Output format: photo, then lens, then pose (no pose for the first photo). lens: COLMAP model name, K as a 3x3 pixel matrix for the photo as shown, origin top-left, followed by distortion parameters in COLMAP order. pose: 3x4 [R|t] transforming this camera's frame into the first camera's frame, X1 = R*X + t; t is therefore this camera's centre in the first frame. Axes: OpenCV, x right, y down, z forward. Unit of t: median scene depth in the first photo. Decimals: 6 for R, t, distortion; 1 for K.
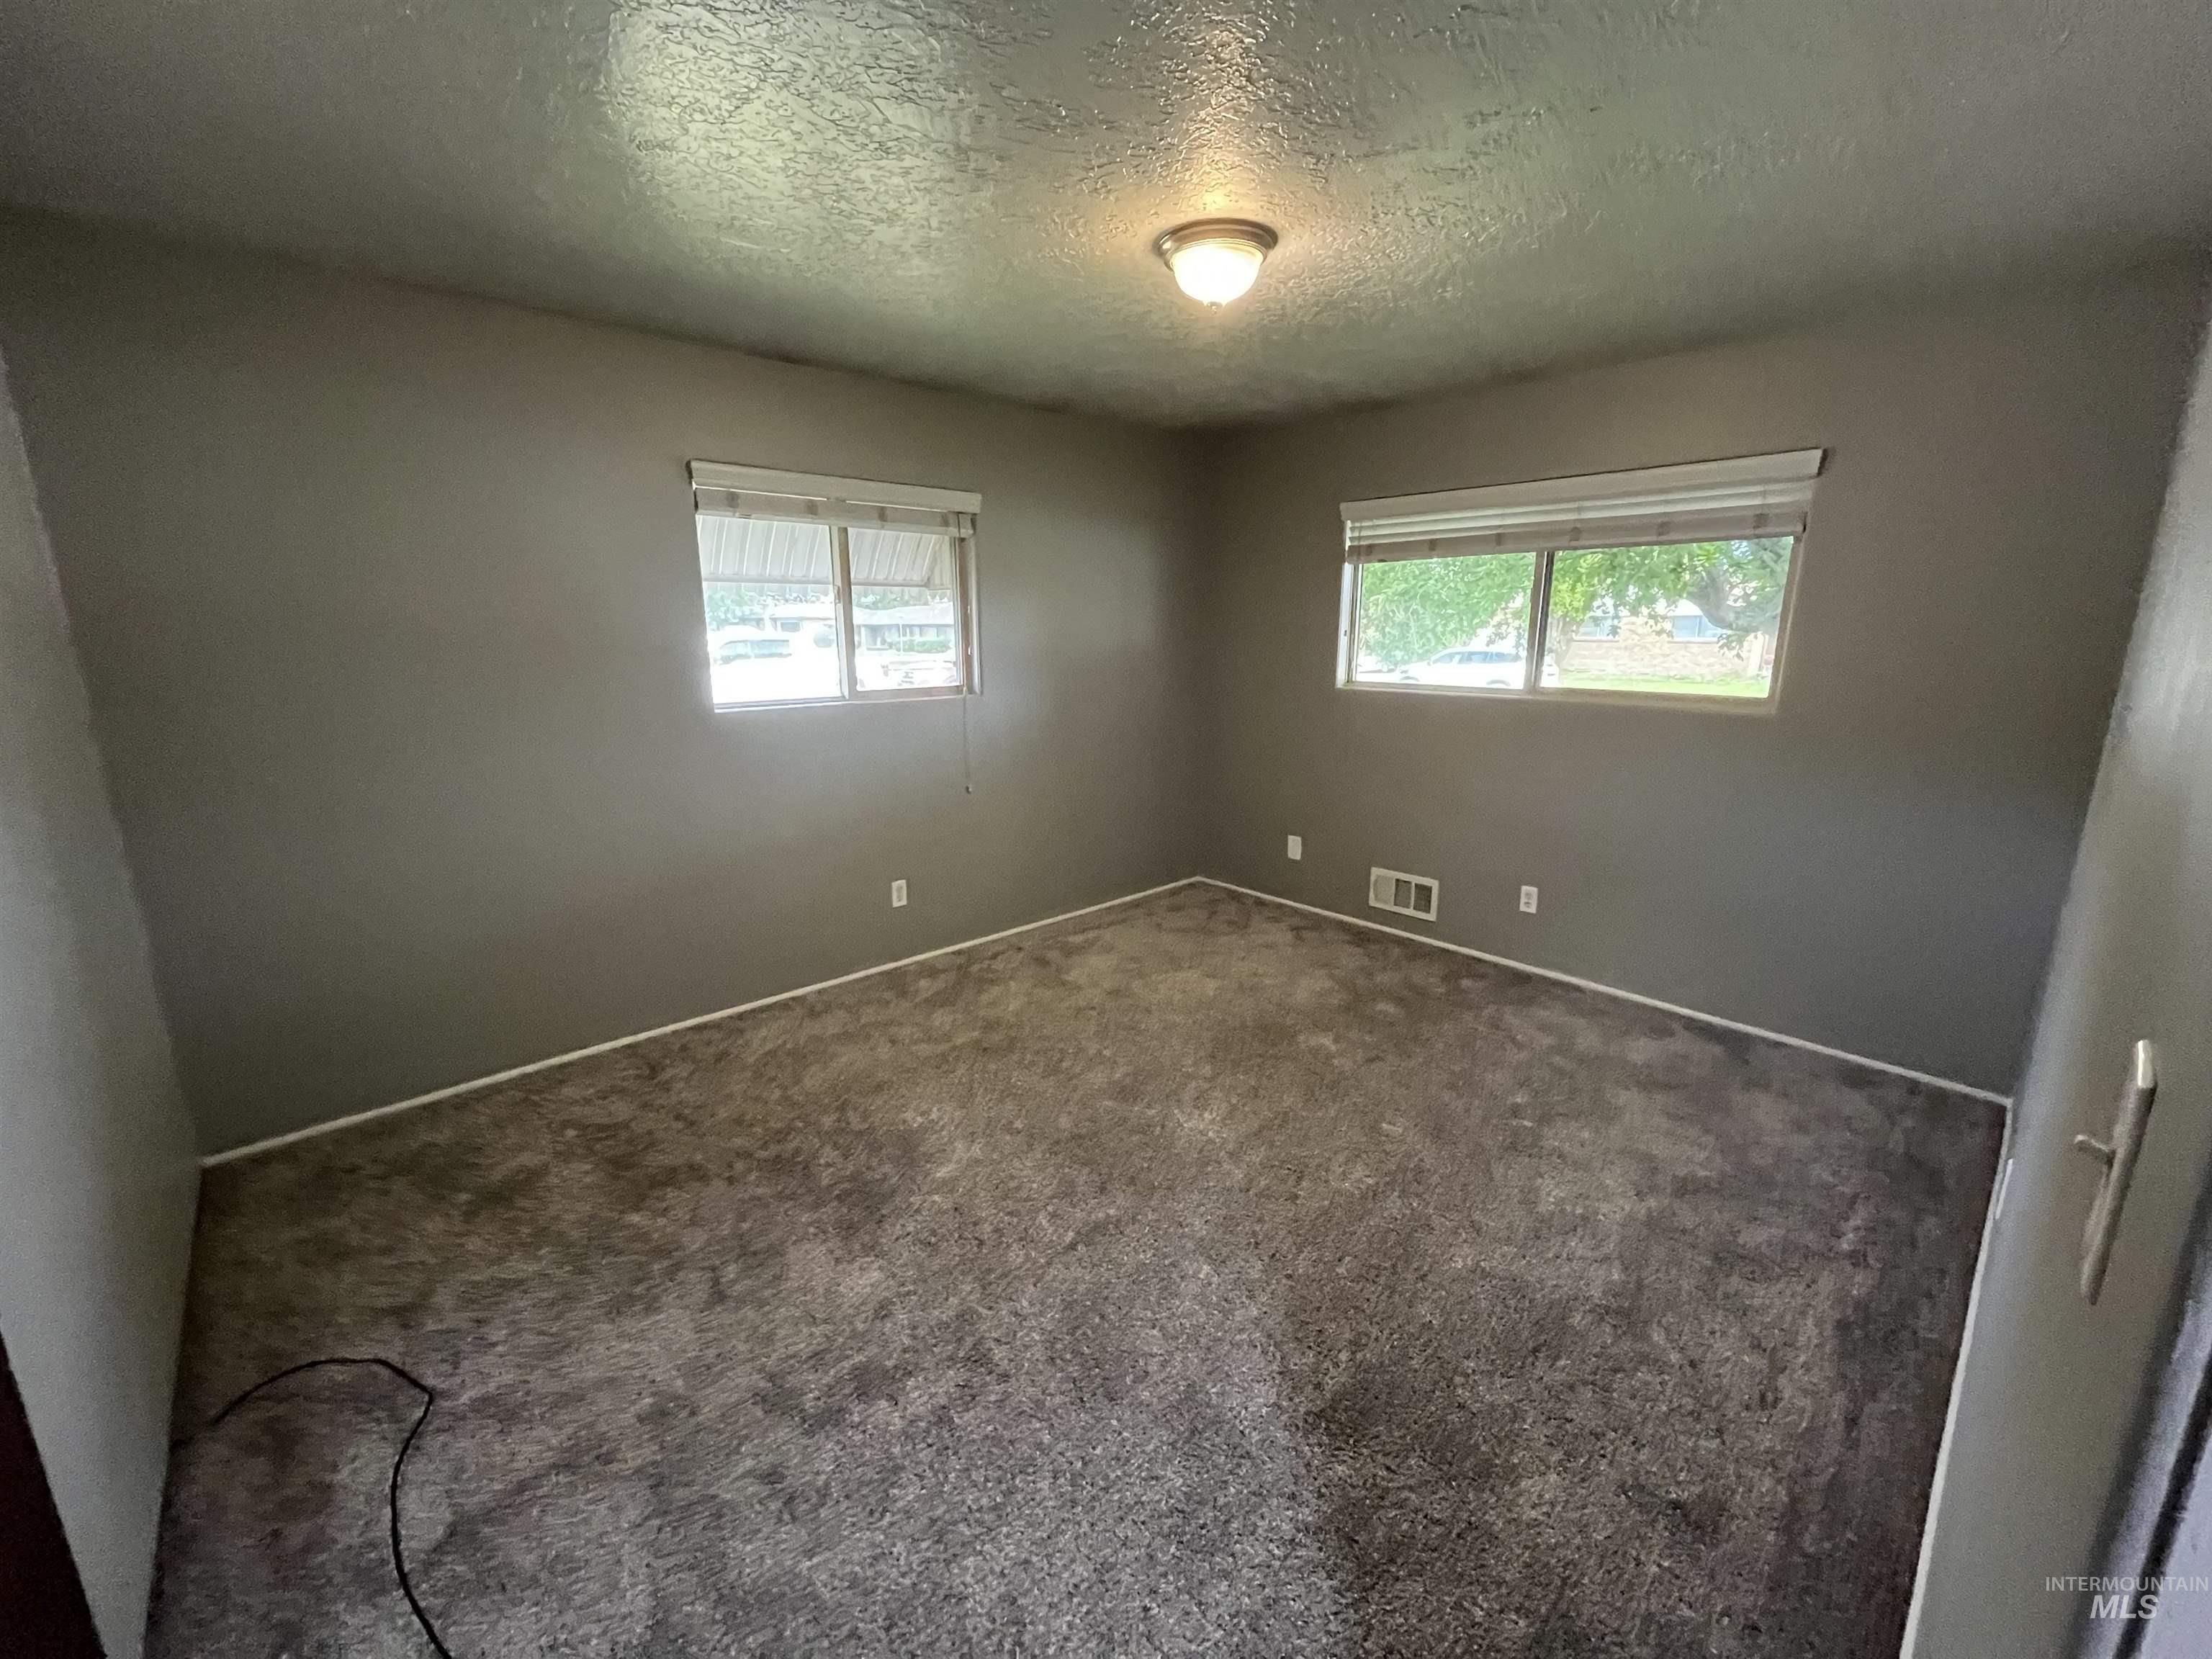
lens RADIAL K [[894.3, 0, 1106.0], [0, 894.3, 829.5], [0, 0, 1]] dist [0.000768, 0.000096]
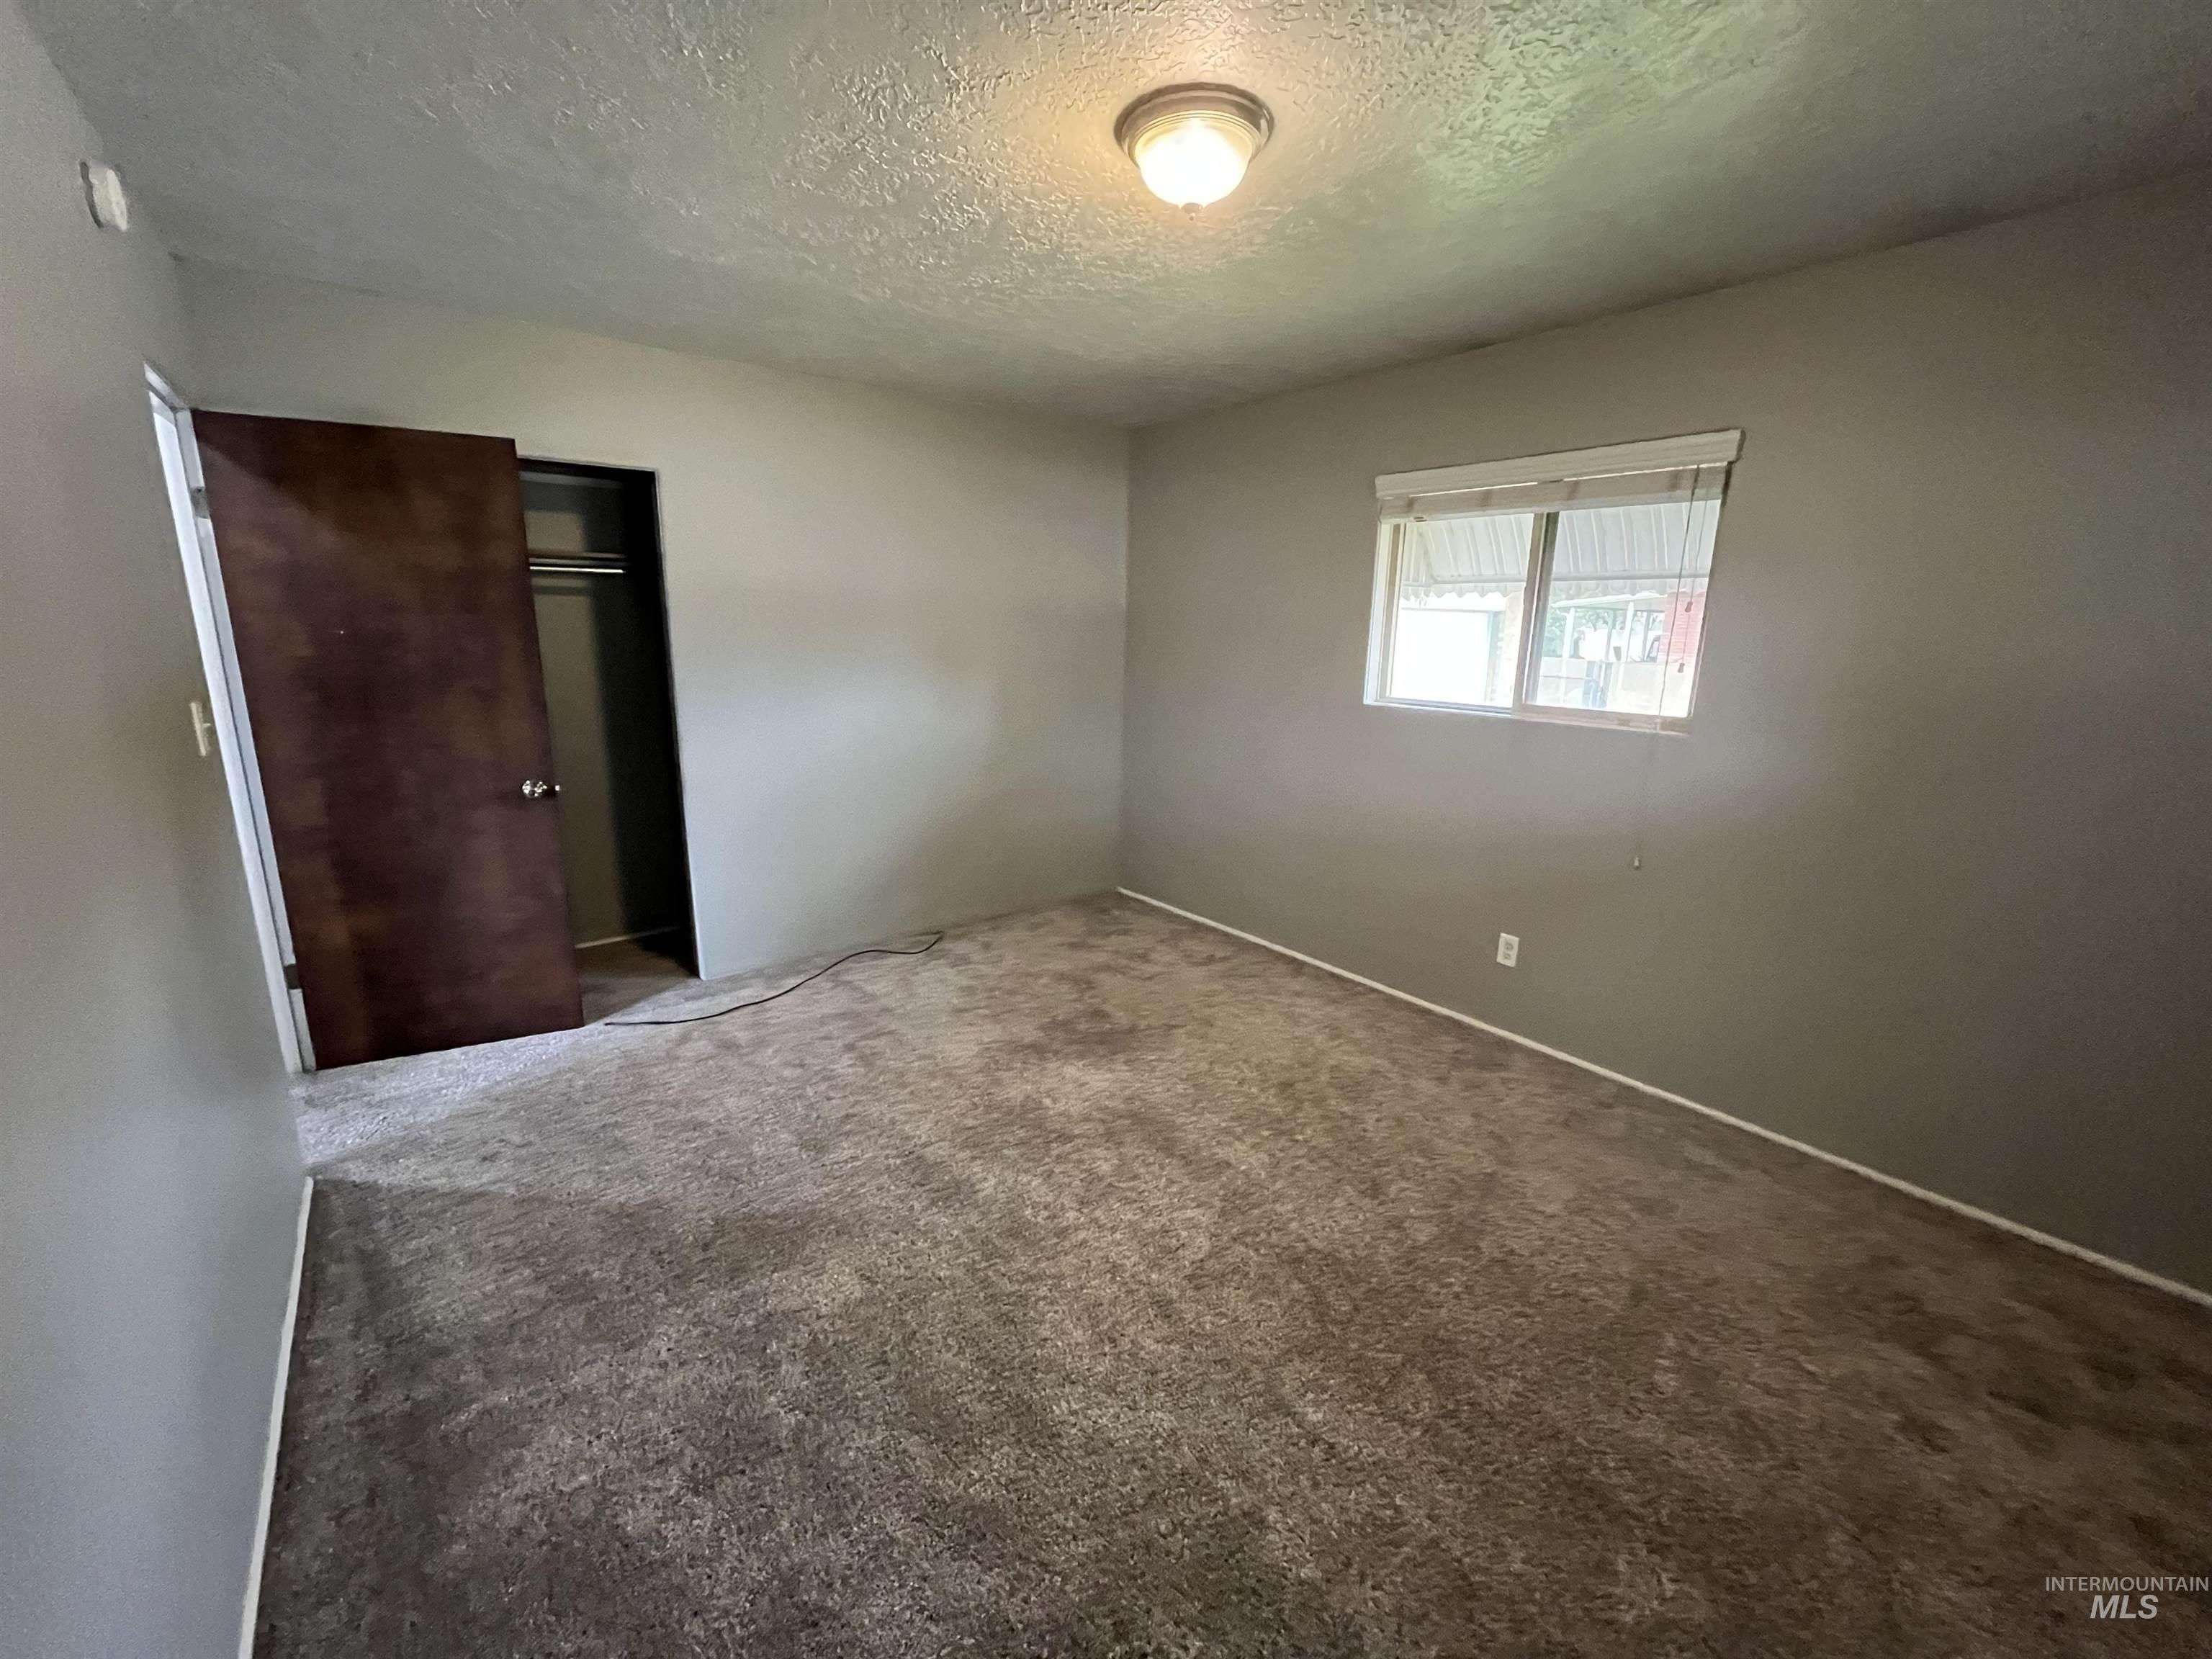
lens RADIAL K [[894.3, 0, 1106.0], [0, 894.3, 829.5], [0, 0, 1]] dist [0.000768, 0.000096]
pose [[-0.079013, 0.221942, -0.971853, 0.790119], [-0.241540, 0.941589, 0.234668, -0.188771], [0.967169, 0.253283, -0.020790, 0.854416]]
